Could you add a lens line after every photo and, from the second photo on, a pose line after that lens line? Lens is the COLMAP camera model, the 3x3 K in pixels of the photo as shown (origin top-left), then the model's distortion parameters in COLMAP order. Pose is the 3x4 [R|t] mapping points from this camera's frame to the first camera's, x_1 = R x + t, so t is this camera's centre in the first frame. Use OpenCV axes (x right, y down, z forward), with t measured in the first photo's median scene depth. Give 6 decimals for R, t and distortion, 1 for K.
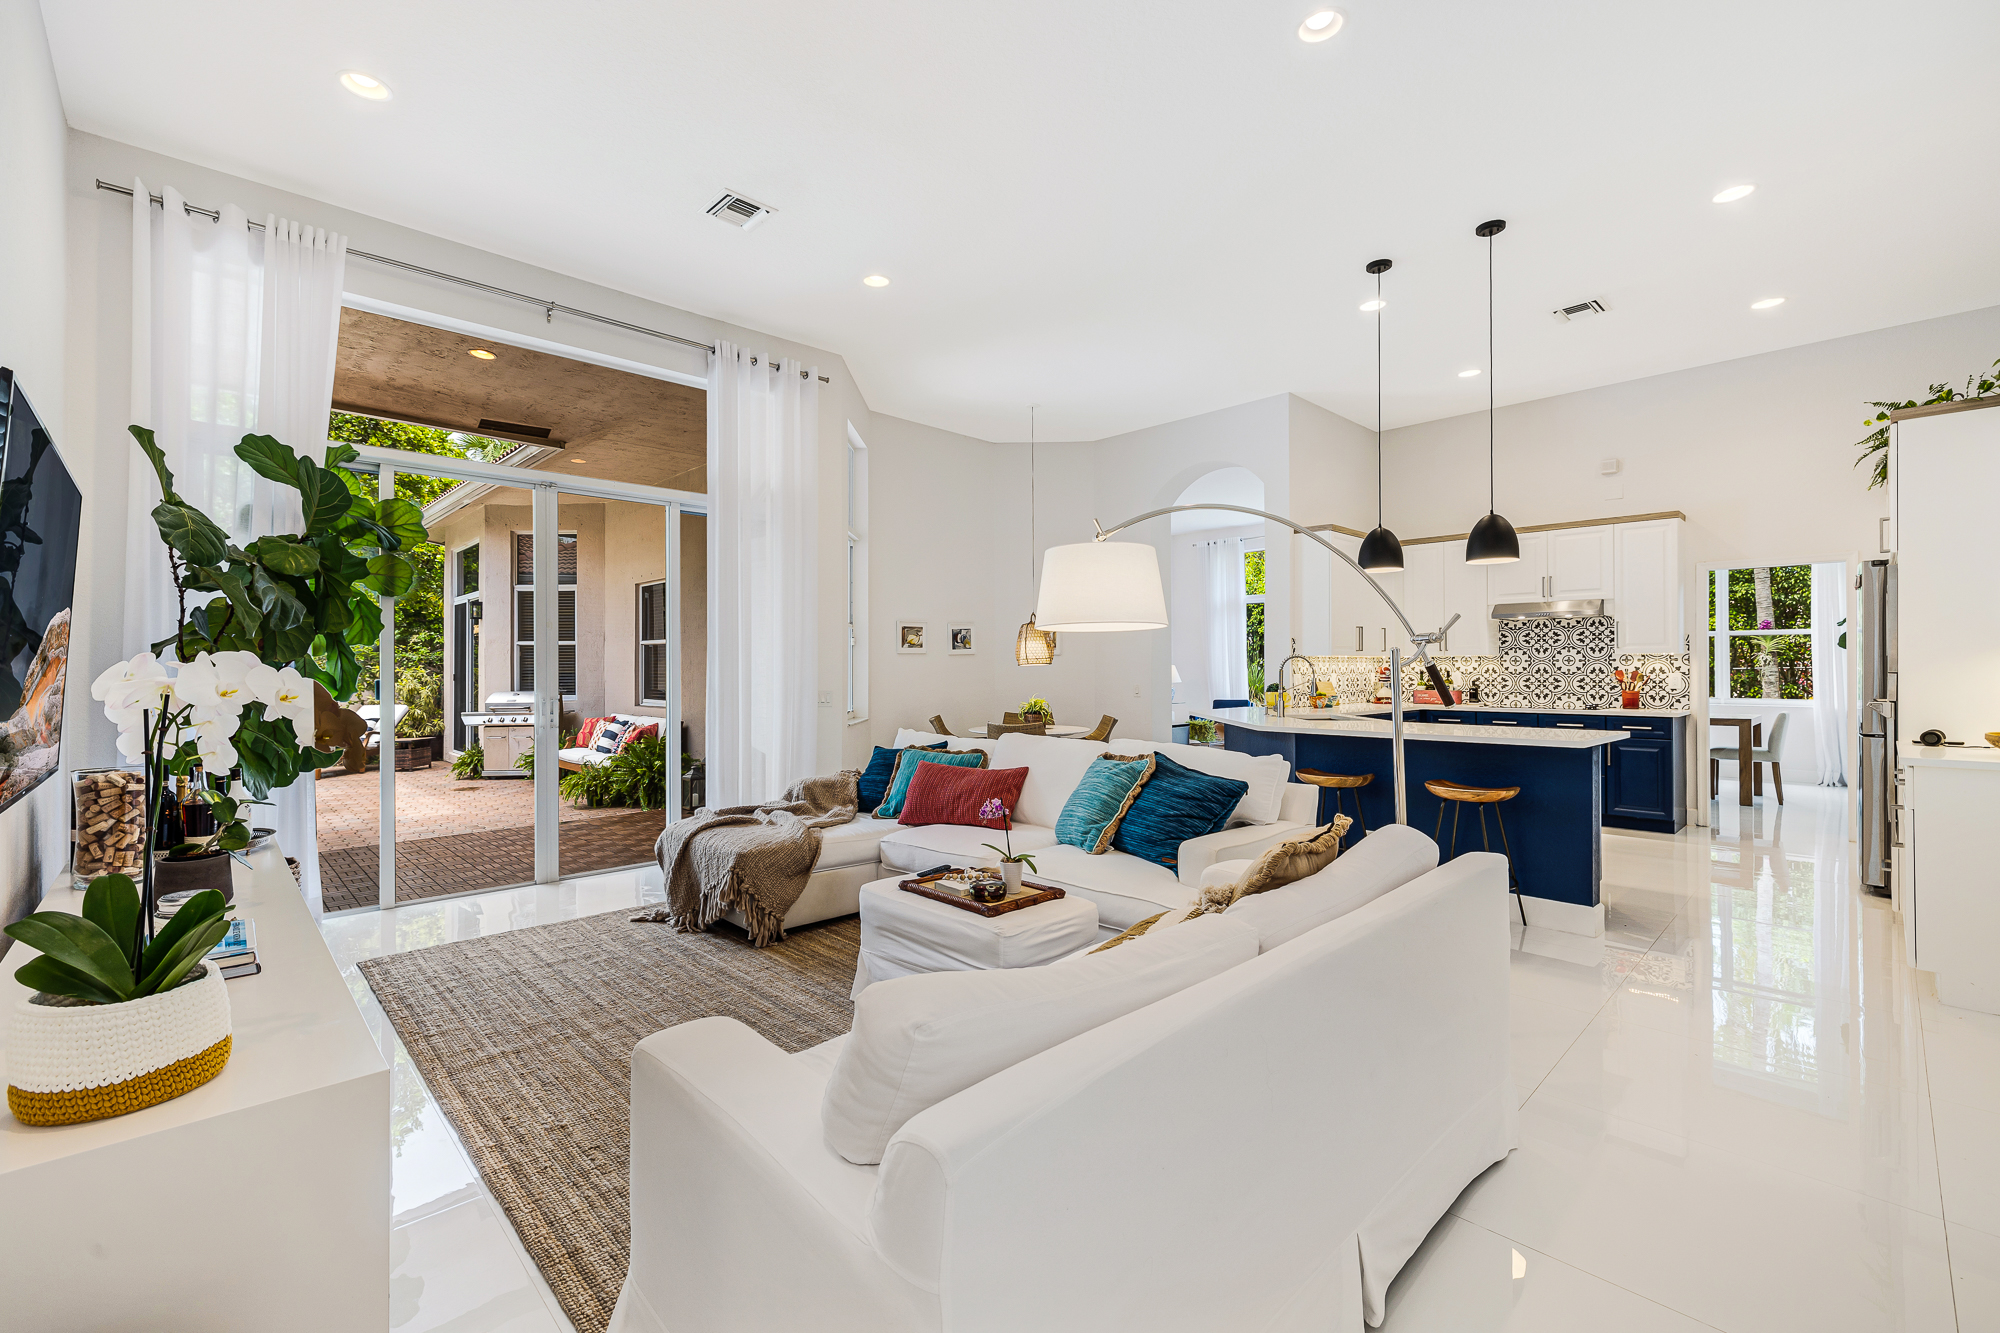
lens RADIAL K [[838.2, 0, 993.2], [0, 838.2, 666.4], [0, 0, 1]] dist [0.002956, 0.000221]
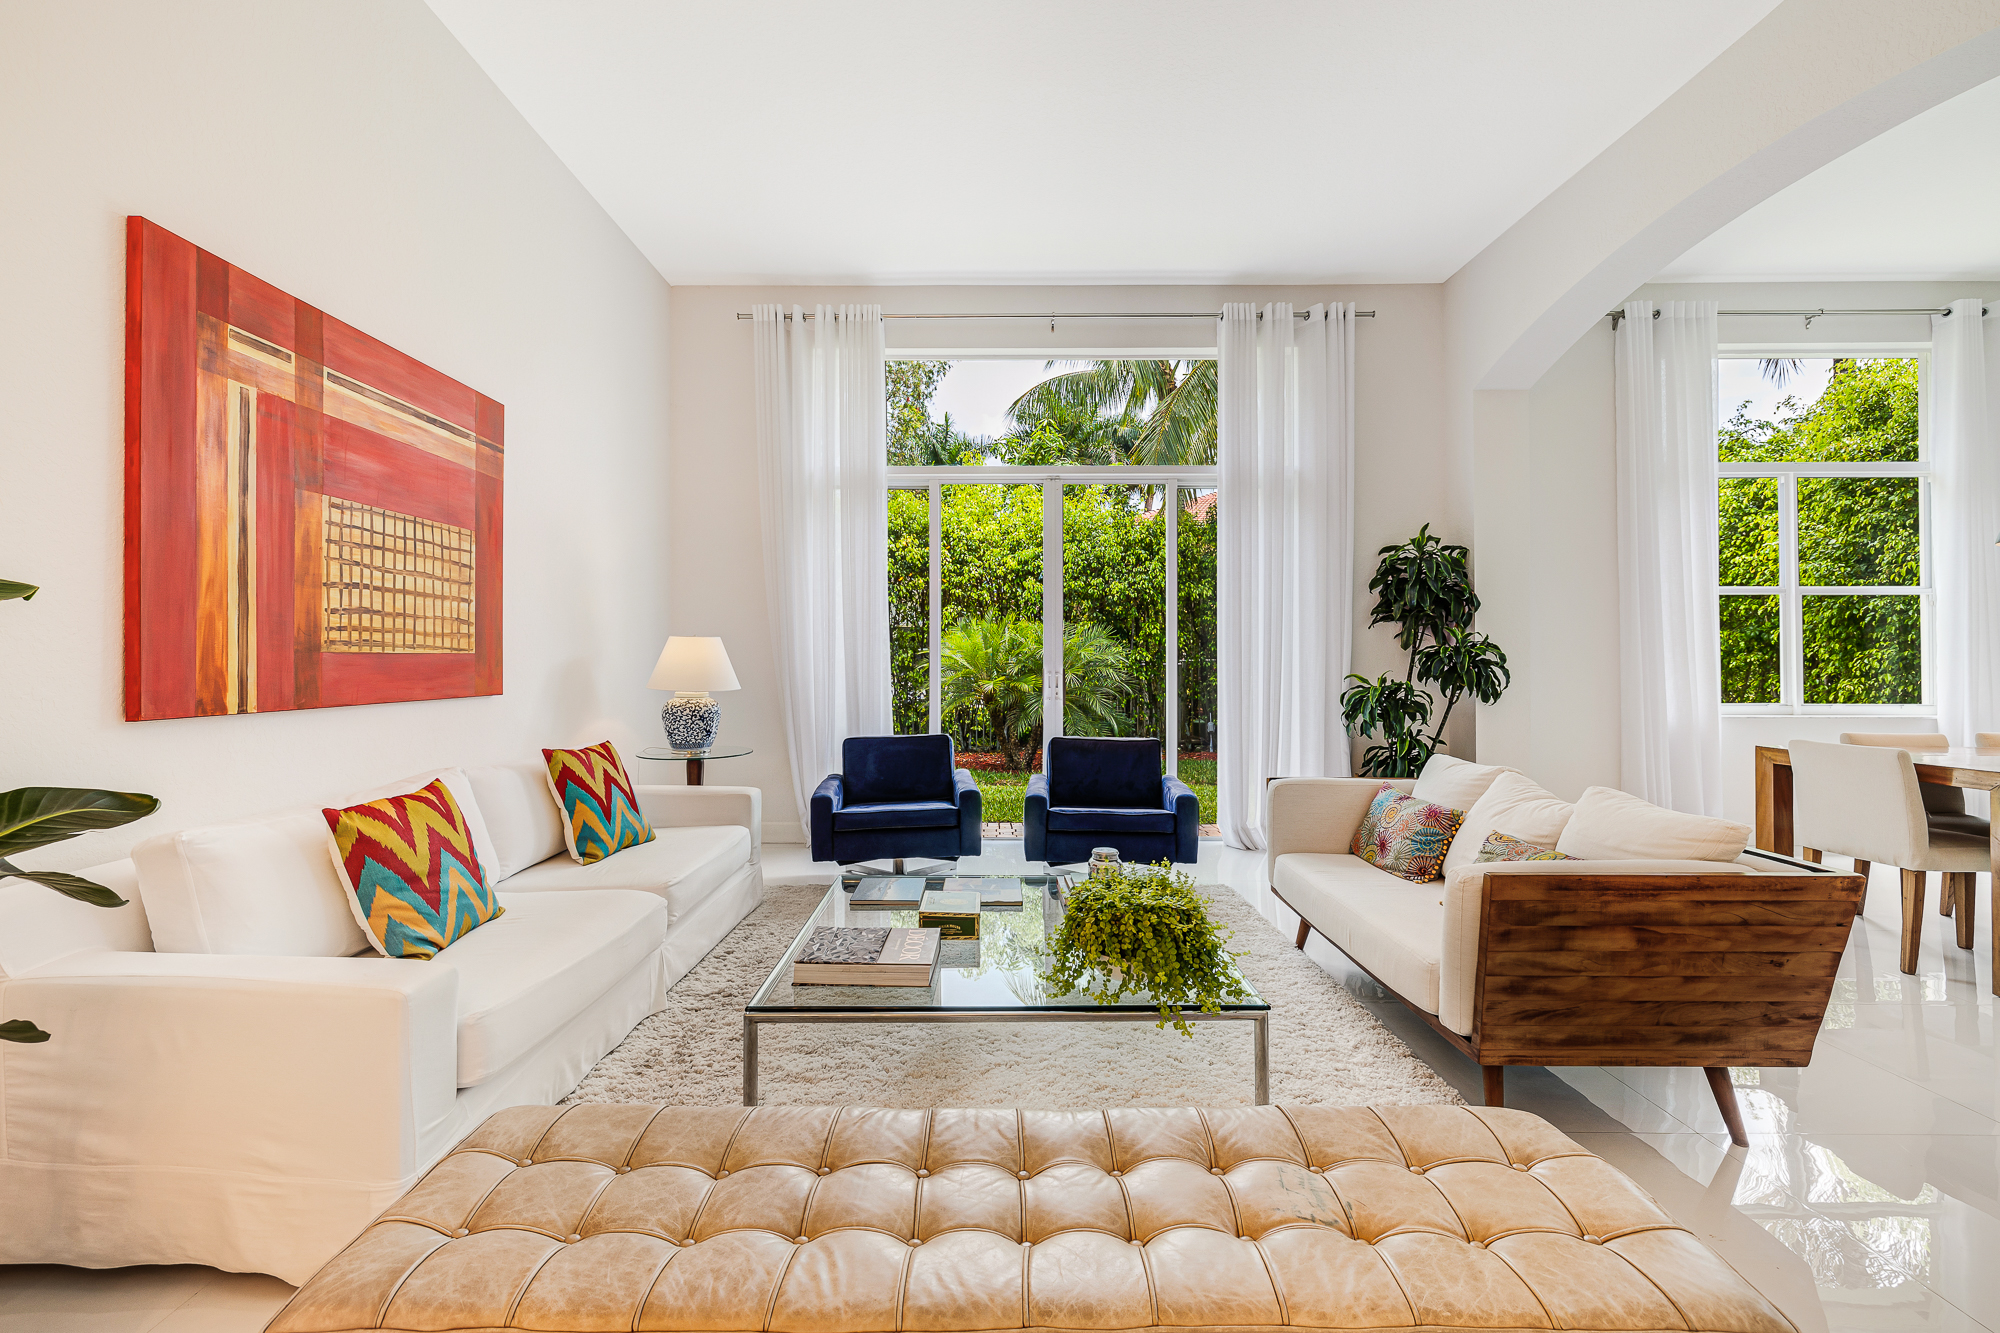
lens RADIAL K [[851.9, 0, 987.3], [0, 851.9, 666.6], [0, 0, 1]] dist [0.003450, 0.000774]
pose [[0.698758, -0.001366, 0.715356, 0.090600], [-0.003309, 0.999981, 0.005141, 0.015017], [-0.715350, -0.005960, 0.698741, 1.250856]]
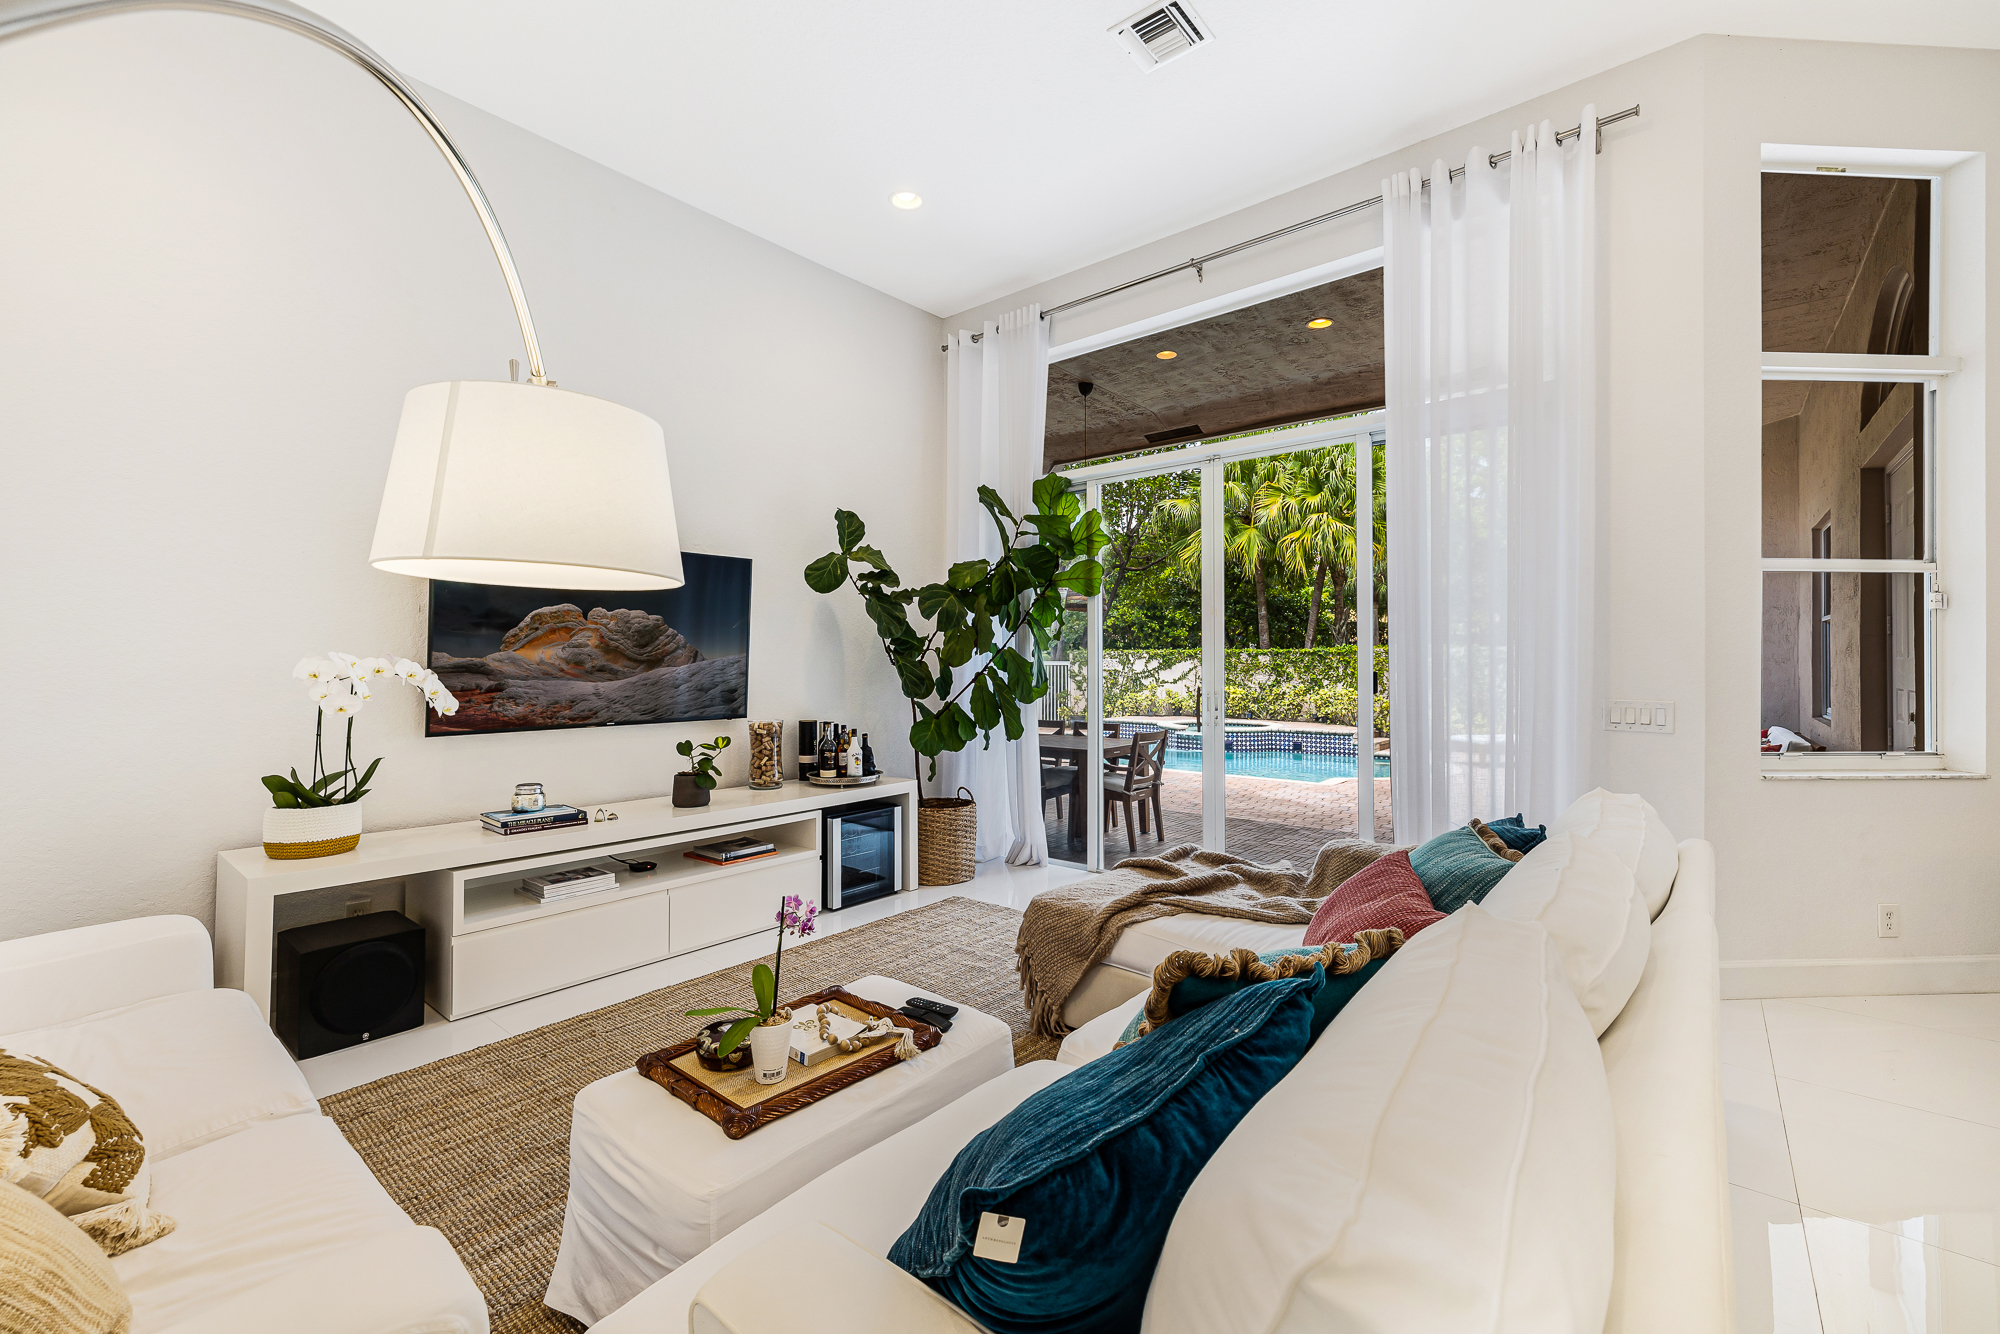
lens RADIAL K [[838.2, 0, 993.2], [0, 838.2, 666.9], [0, 0, 1]] dist [0.002956, 0.000221]
pose [[0.111178, 0.008410, -0.993765, 0.222091], [0.001606, 0.999961, 0.008642, 0.001171], [0.993799, -0.002557, 0.111160, 0.424542]]
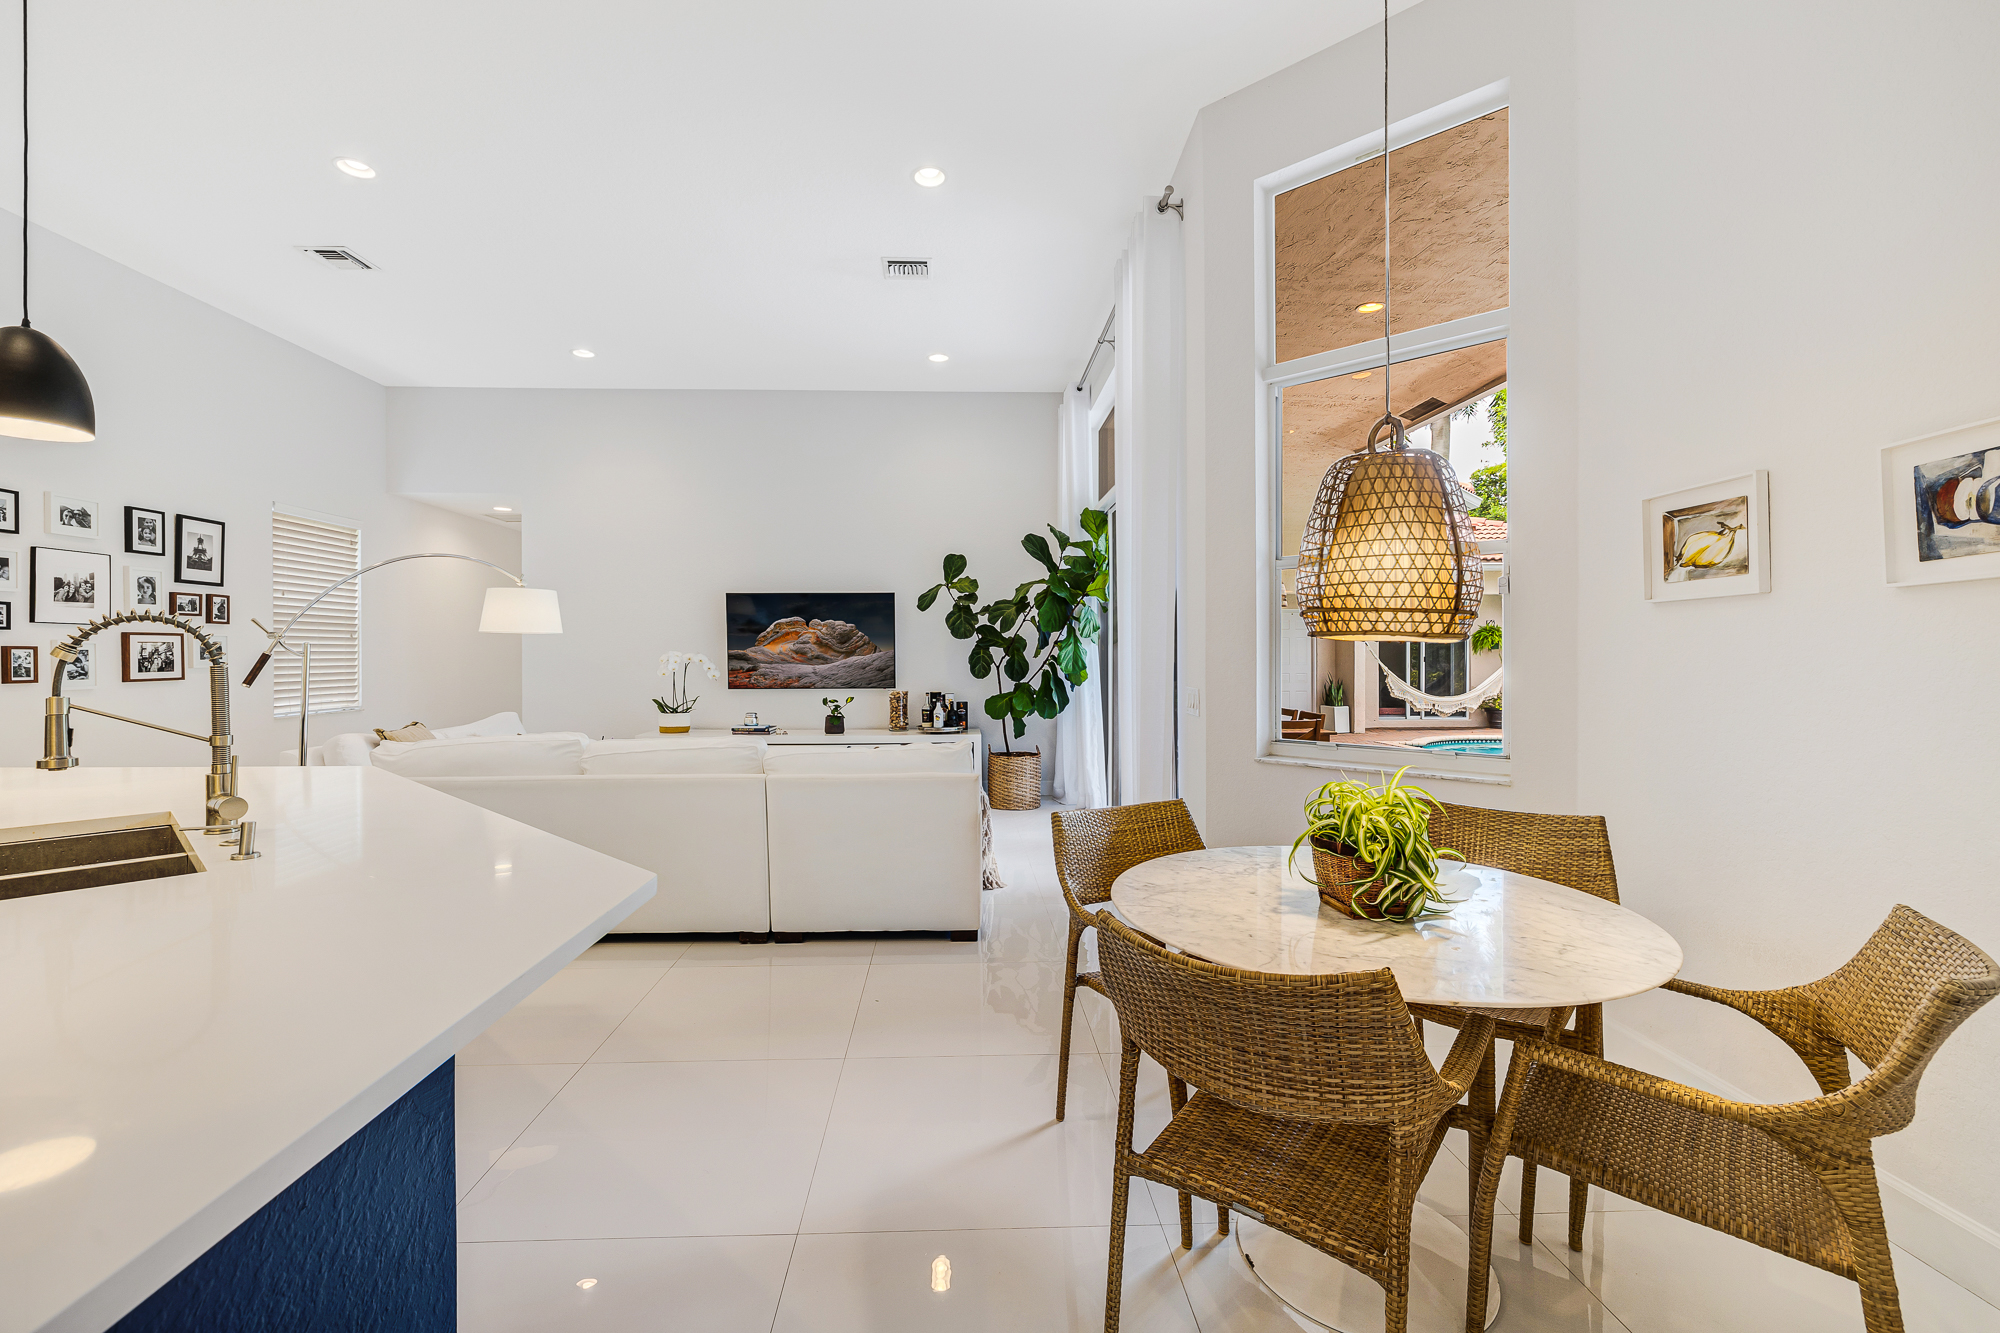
lens RADIAL K [[851.9, 0, 987.3], [0, 851.9, 666.6], [0, 0, 1]] dist [0.003450, 0.000774]
pose [[-0.658136, 0.014801, -0.752753, 0.293327], [0.005391, 0.999874, 0.014947, 0.002111], [0.752880, 0.005779, -0.658133, 1.048040]]
